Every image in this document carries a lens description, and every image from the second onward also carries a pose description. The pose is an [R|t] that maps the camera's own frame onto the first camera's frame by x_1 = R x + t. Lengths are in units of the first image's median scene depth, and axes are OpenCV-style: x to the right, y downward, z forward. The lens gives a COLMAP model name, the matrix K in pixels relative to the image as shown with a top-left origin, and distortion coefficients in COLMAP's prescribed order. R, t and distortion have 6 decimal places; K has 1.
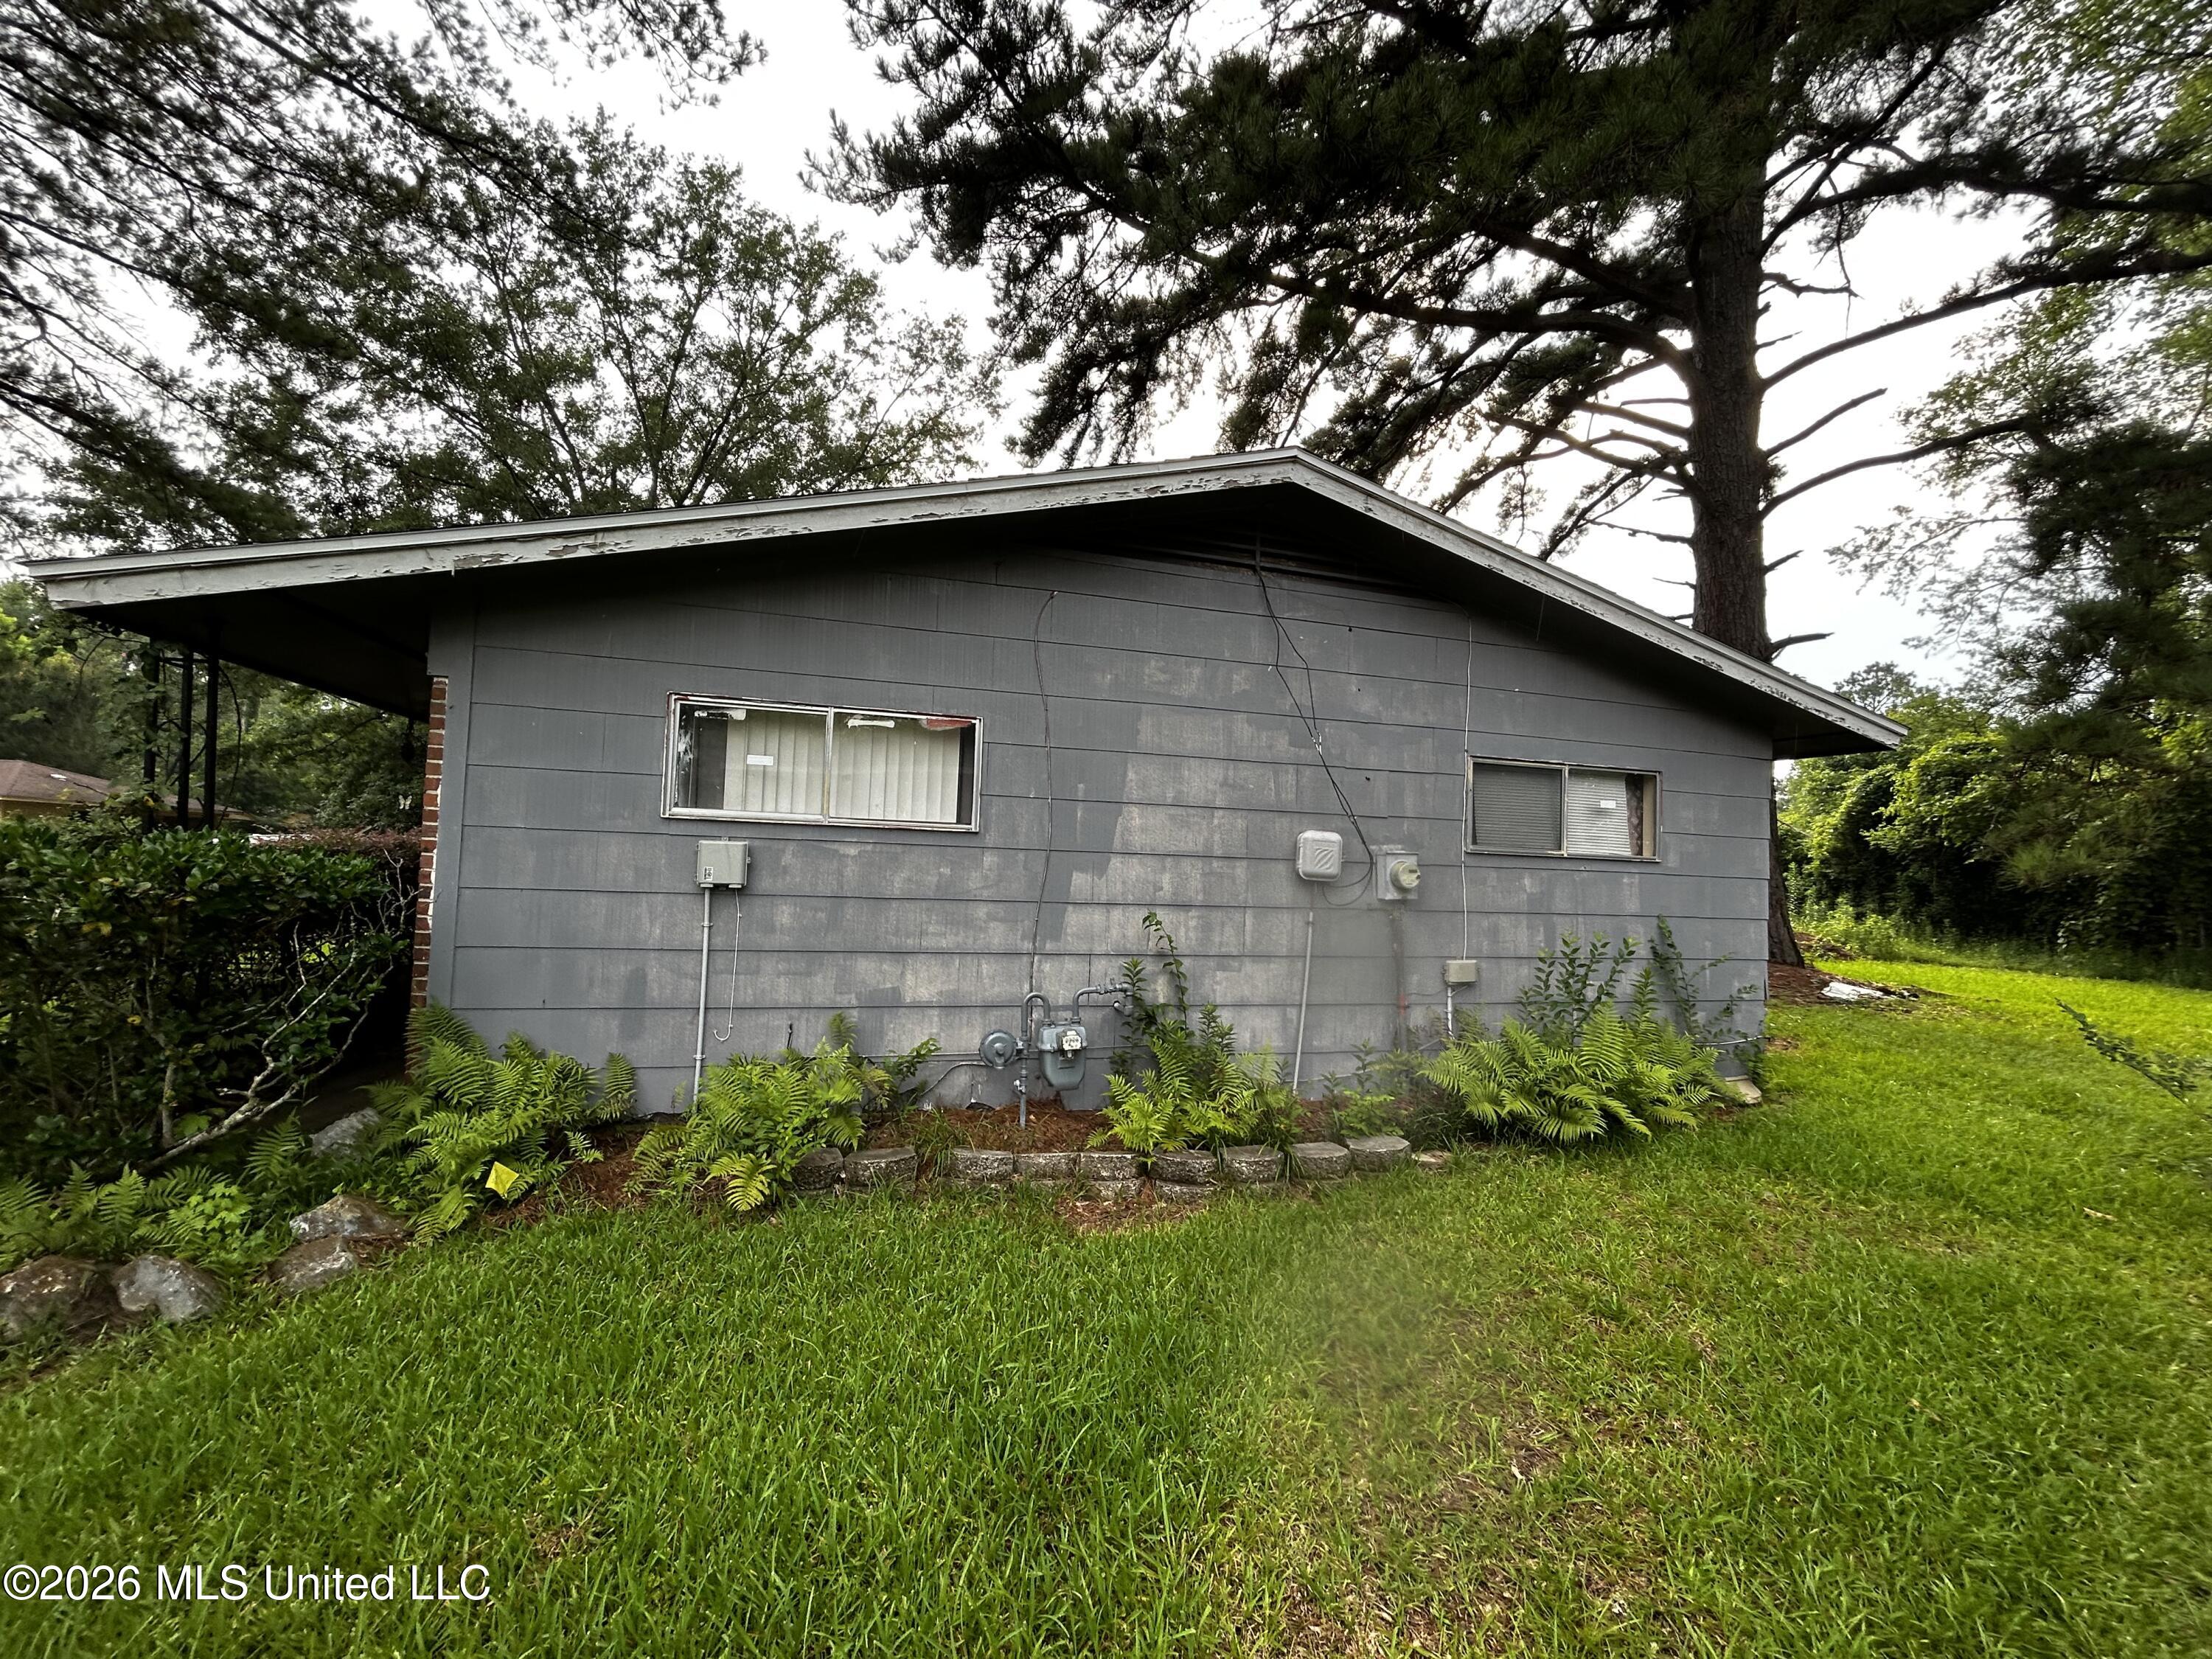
lens RADIAL K [[889.3, 0, 1107.9], [0, 889.3, 831.9], [0, 0, 1]] dist [-0.001749, 0.001028]
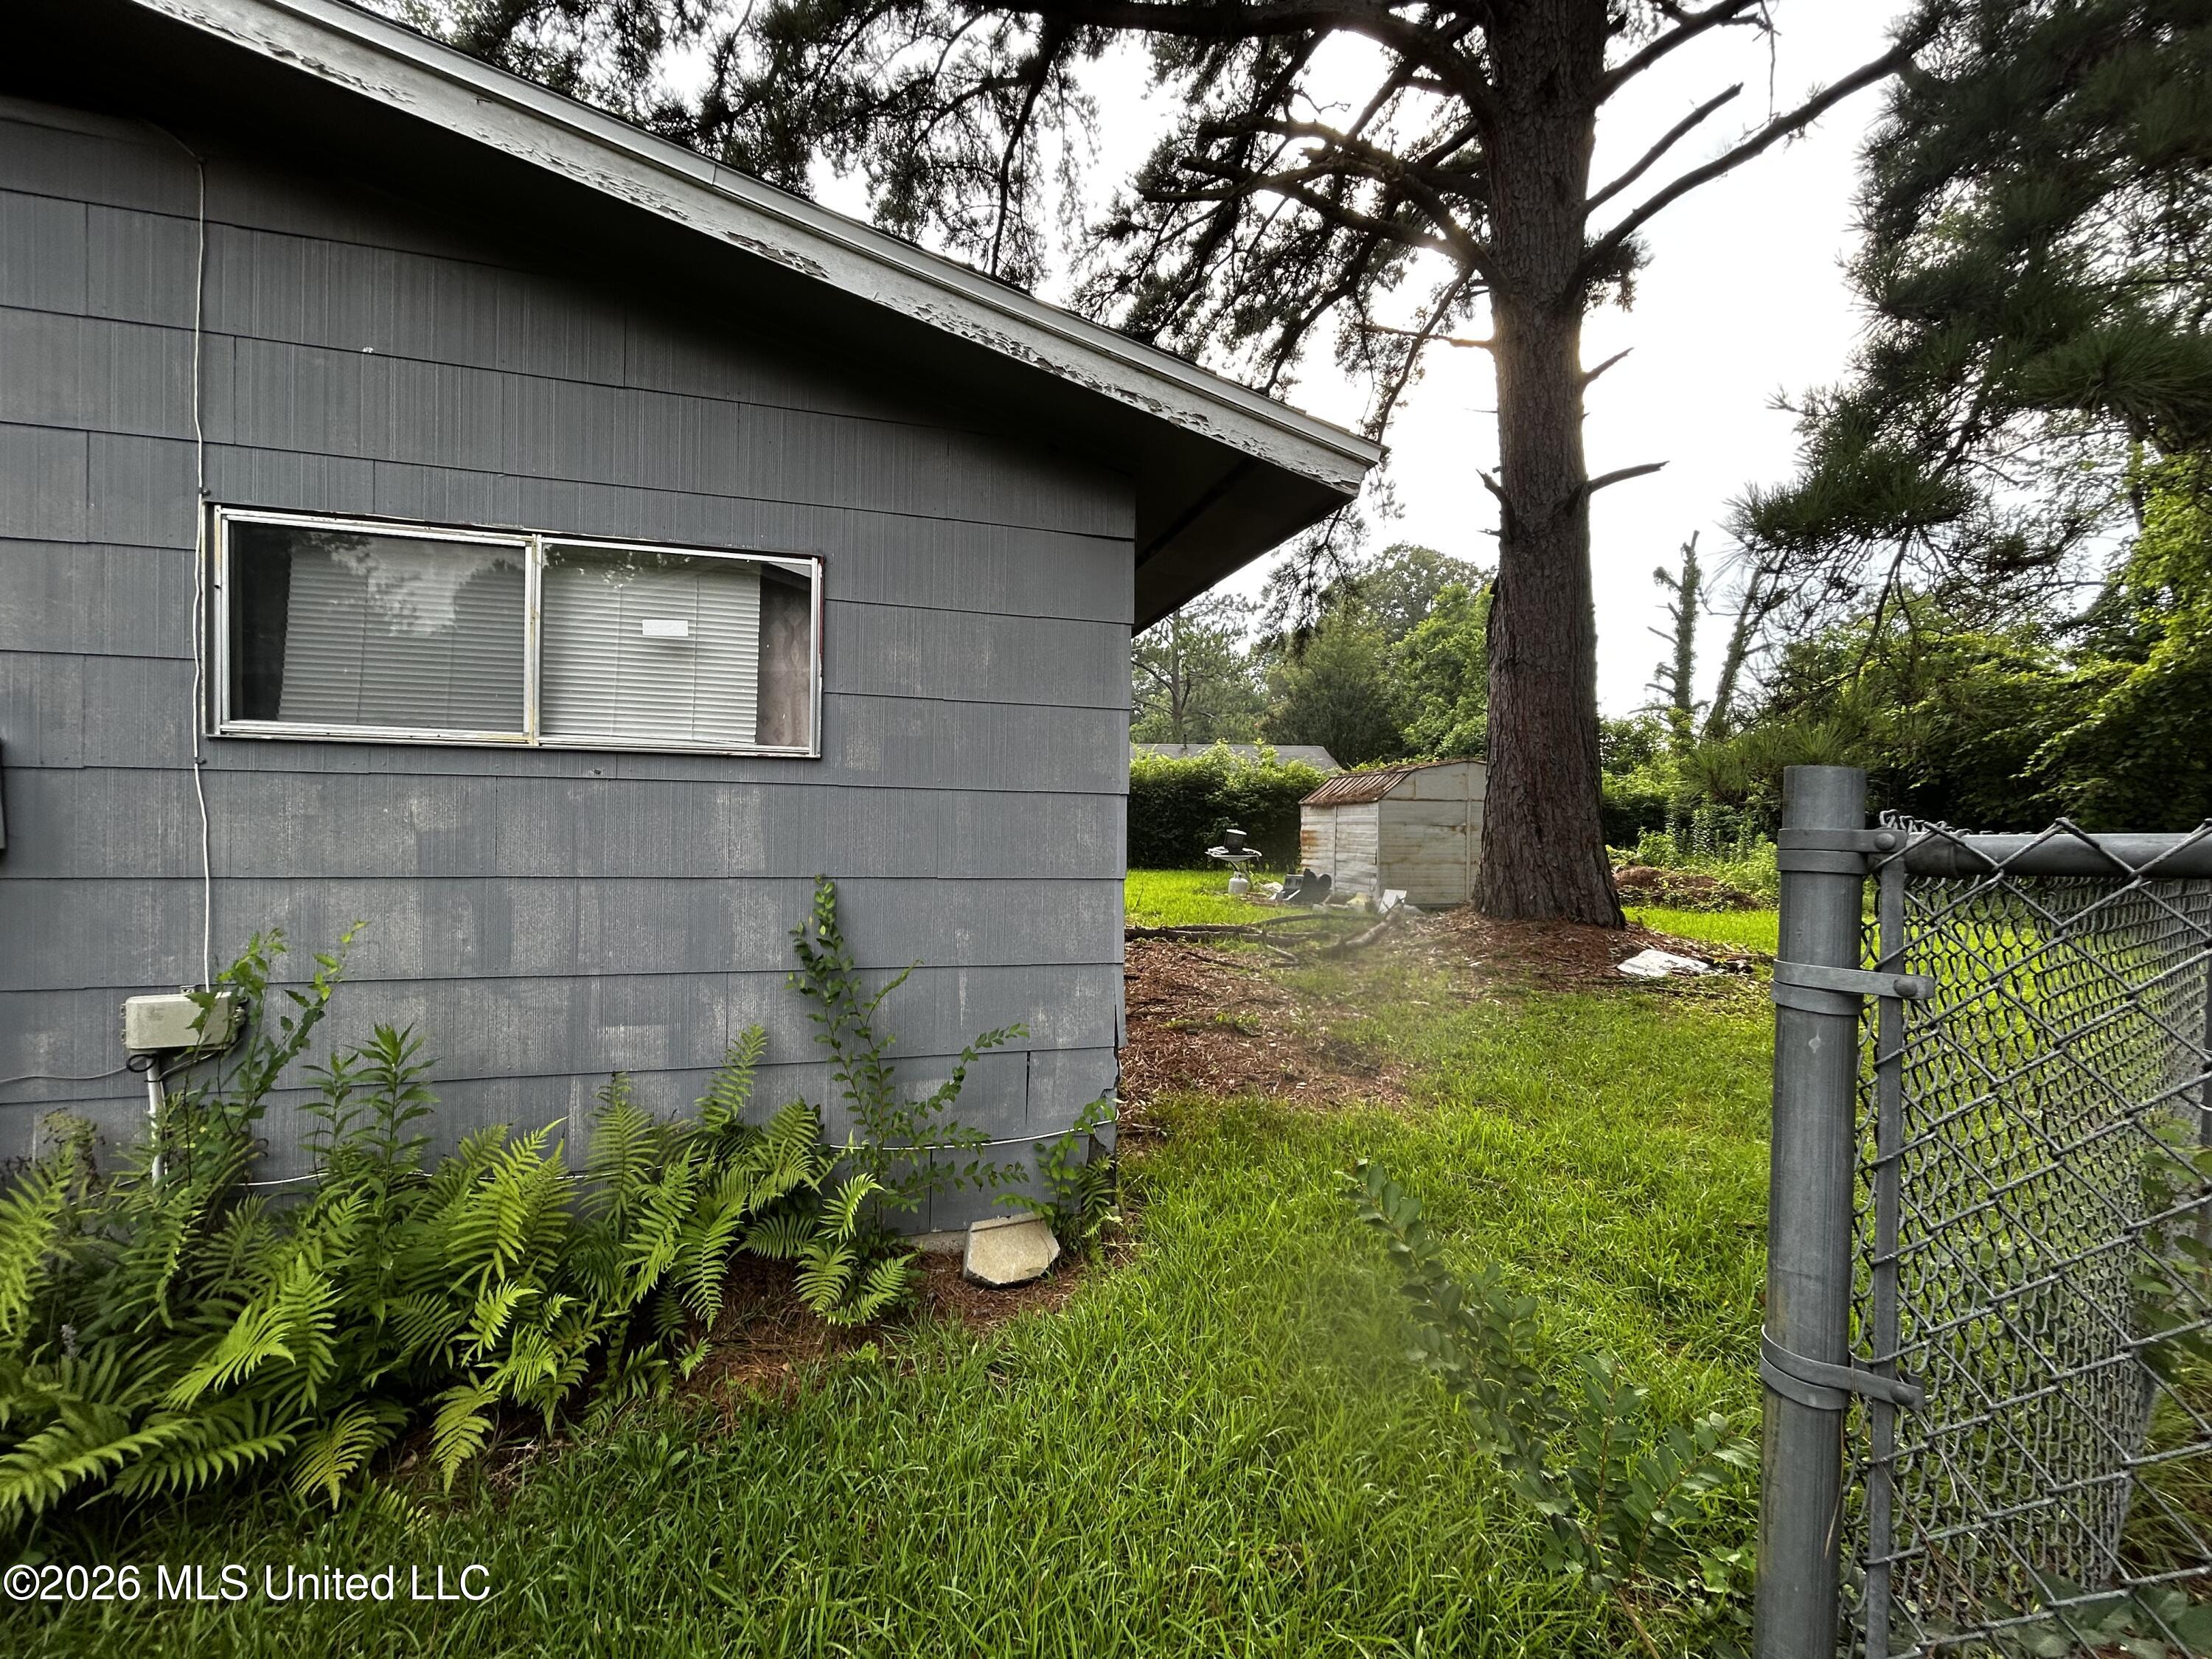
lens RADIAL K [[889.3, 0, 1099.3], [0, 889.3, 832.4], [0, 0, 1]] dist [-0.001749, 0.001028]
pose [[0.999605, -0.017652, -0.021872, 0.770220], [0.018887, 0.998161, 0.057605, 0.047887], [0.020815, -0.057995, 0.998100, 0.548653]]
